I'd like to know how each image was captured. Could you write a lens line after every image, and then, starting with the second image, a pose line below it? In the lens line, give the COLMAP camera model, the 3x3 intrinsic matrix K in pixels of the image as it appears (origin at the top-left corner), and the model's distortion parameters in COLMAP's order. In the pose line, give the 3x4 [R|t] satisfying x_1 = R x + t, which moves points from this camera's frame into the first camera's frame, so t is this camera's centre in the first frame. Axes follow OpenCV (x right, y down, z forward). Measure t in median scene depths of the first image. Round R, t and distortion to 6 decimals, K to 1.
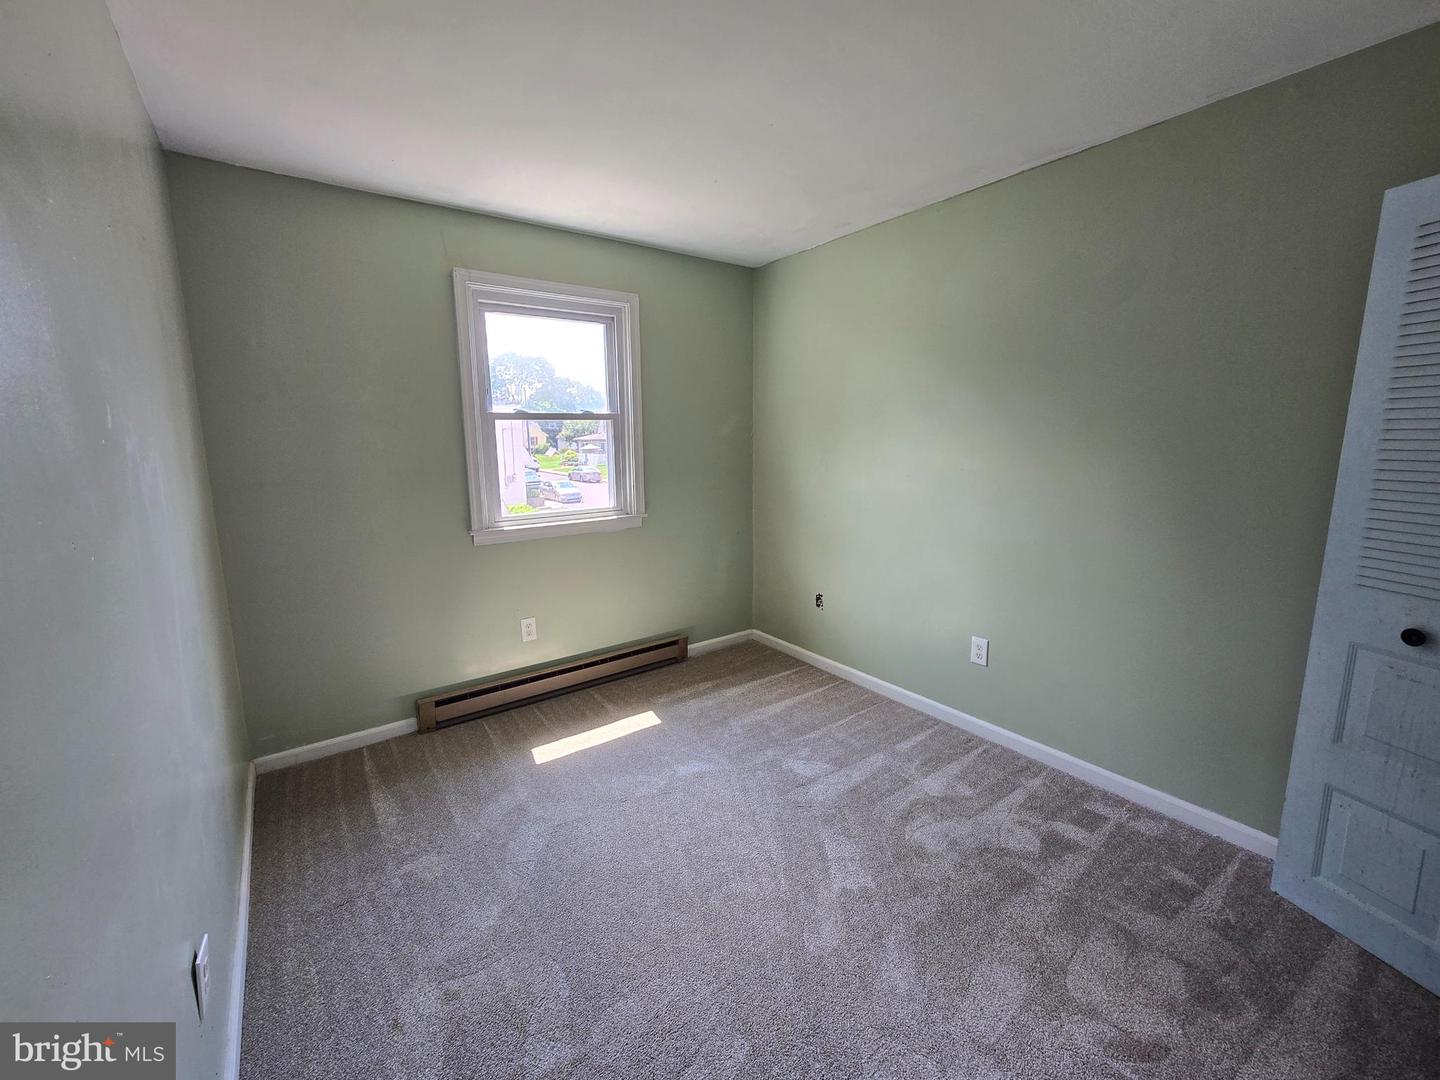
lens RADIAL K [[586.7, 0, 726.7], [0, 586.7, 542.2], [0, 0, 1]] dist [-0.009675, 0.000156]
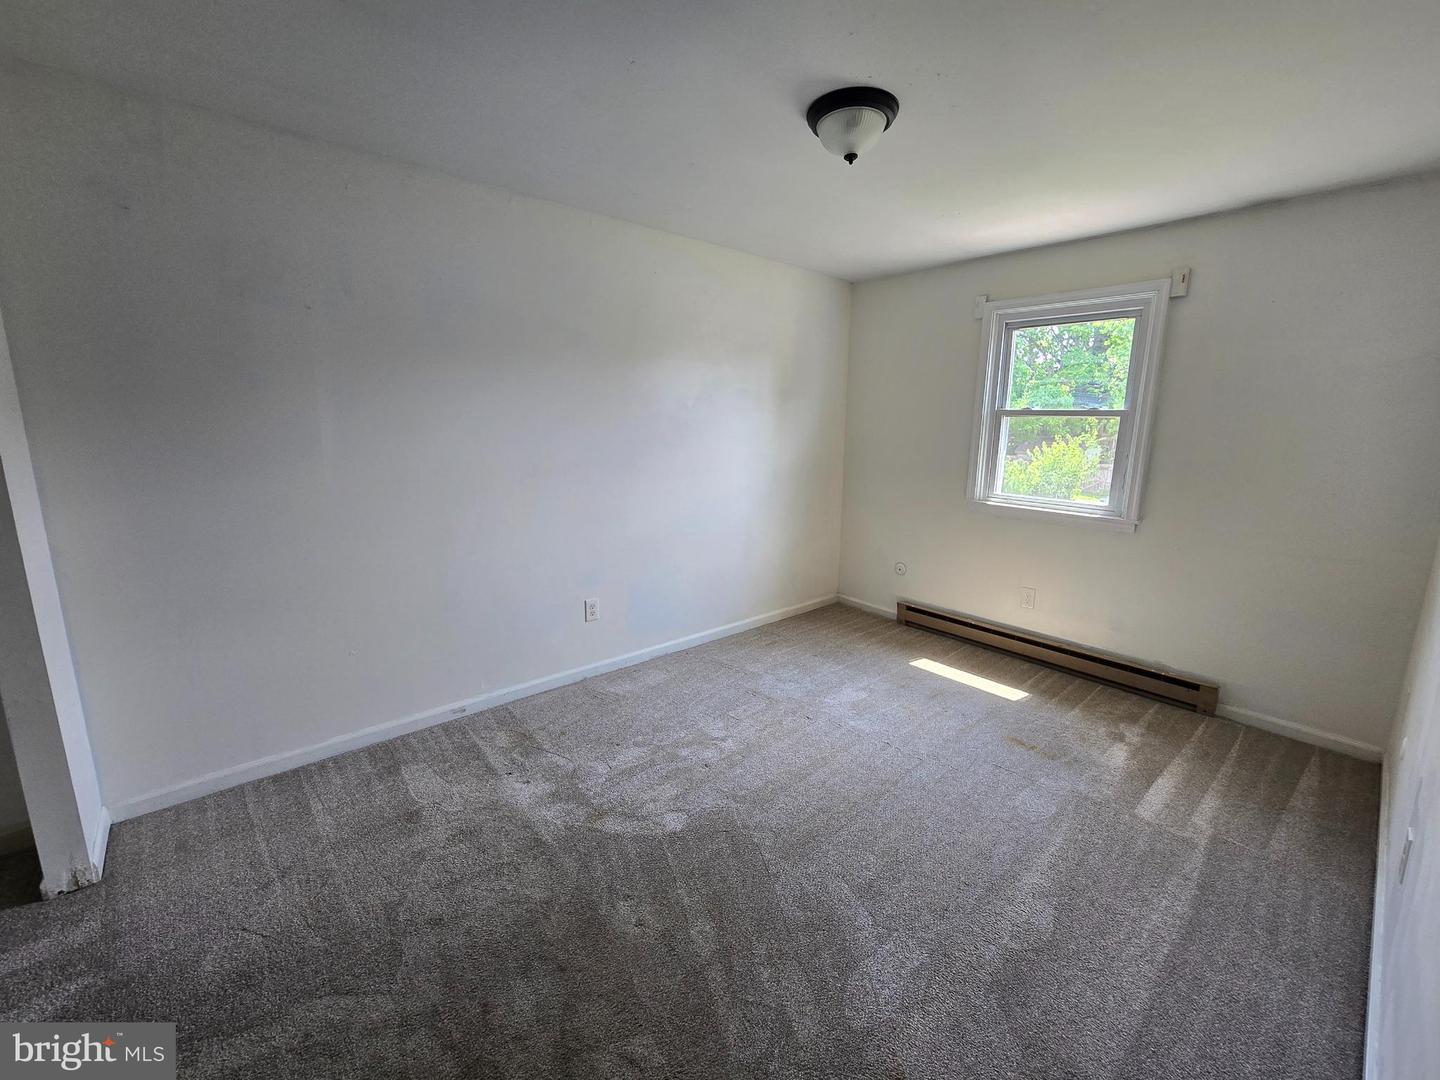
lens RADIAL K [[586.7, 0, 721.0], [0, 586.7, 536.1], [0, 0, 1]] dist [-0.009675, 0.000156]
pose [[0.072906, 0.226100, -0.971372, 0.747334], [-0.170510, 0.962450, 0.211226, -0.110691], [0.982655, 0.150229, 0.108721, 0.273412]]
